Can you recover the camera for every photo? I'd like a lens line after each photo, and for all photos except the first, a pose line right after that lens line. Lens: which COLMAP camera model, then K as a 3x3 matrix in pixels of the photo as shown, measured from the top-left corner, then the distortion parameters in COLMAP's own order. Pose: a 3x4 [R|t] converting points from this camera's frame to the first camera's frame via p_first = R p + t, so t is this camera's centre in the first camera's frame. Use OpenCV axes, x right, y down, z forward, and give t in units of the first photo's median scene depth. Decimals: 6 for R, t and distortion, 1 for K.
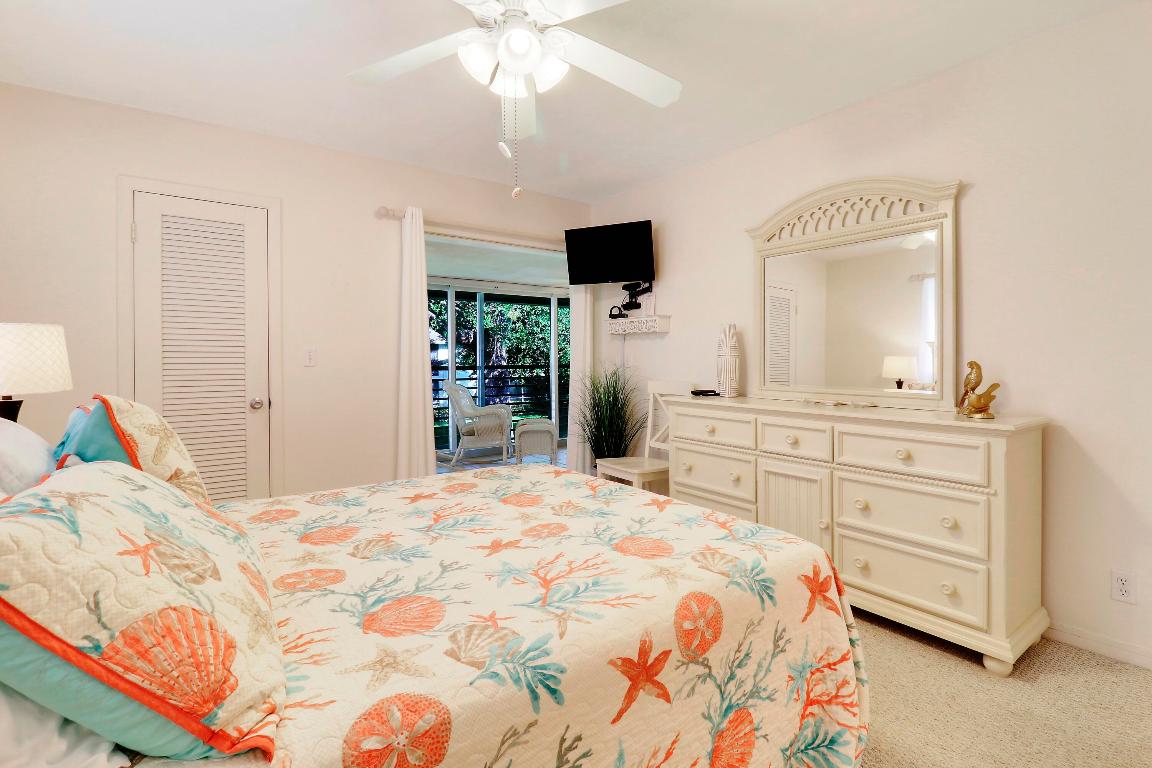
lens RADIAL K [[547.2, 0, 574.0], [0, 547.2, 355.2], [0, 0, 1]] dist [0.001224, 0.000076]
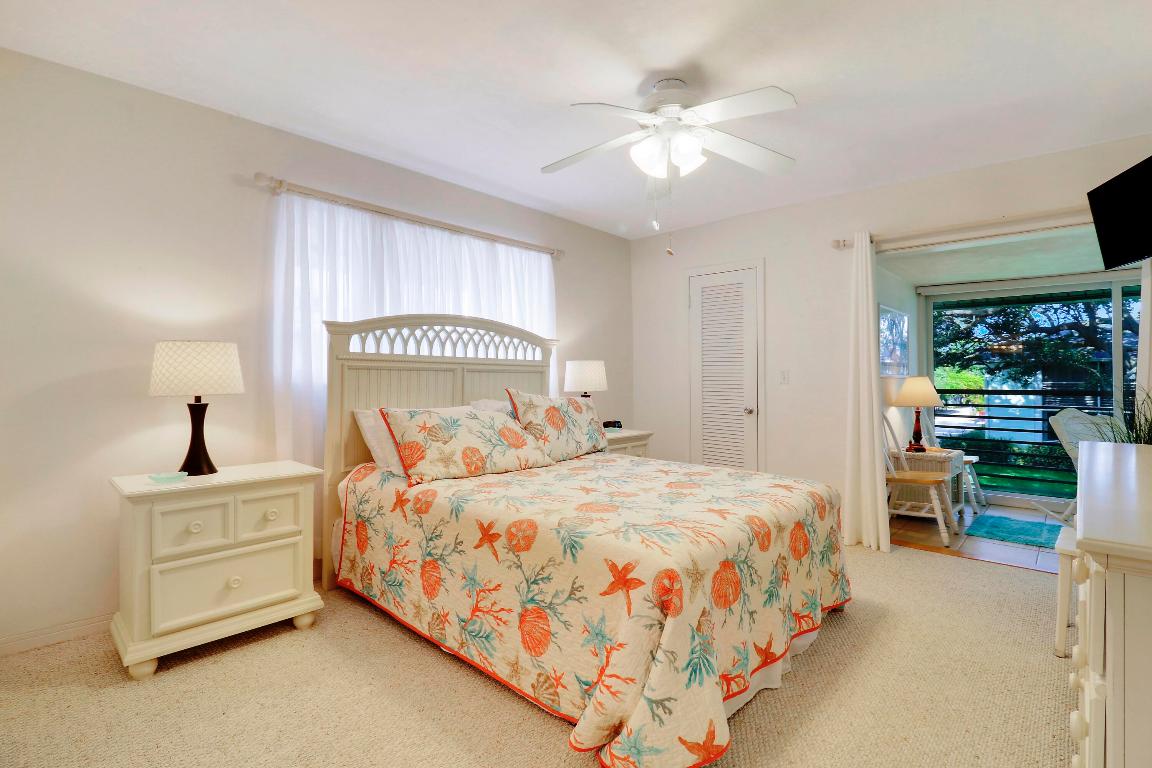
lens RADIAL K [[538.5, 0, 573.8], [0, 538.5, 376.7], [0, 0, 1]] dist [0.000106, -0.000035]
pose [[0.174915, 0.003307, -0.984578, 1.611877], [-0.003745, 0.999989, 0.002693, 0.006414], [0.984576, 0.003216, 0.174926, 0.754294]]
